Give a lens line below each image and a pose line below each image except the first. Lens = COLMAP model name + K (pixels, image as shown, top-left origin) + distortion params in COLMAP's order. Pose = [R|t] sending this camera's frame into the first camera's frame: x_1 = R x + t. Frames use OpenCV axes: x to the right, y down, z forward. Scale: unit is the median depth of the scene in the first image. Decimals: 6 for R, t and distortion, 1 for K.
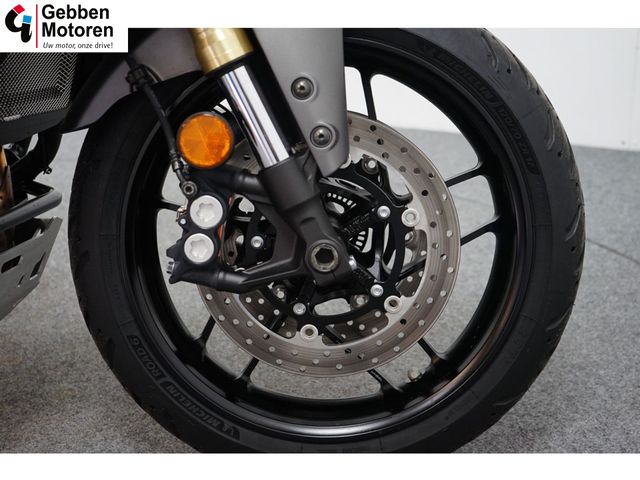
lens RADIAL K [[945.0, 0, 320.0], [0, 945.0, 240.0], [0, 0, 1]] dist [-0.028577, 0.010368]
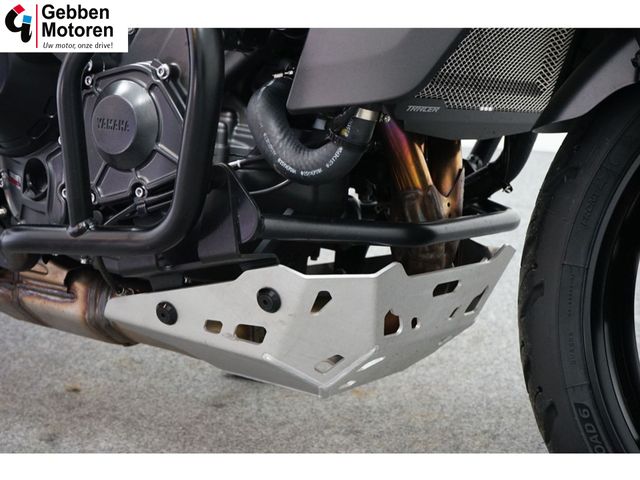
lens RADIAL K [[1064.1, 0, 320.0], [0, 1064.1, 240.0], [0, 0, 1]] dist [-0.023805, 0.070424]
pose [[0.891992, 0.138984, -0.430156, -0.034430], [-0.178050, 0.982662, -0.051715, 0.047257], [0.415510, 0.122718, 0.901272, 0.117509]]
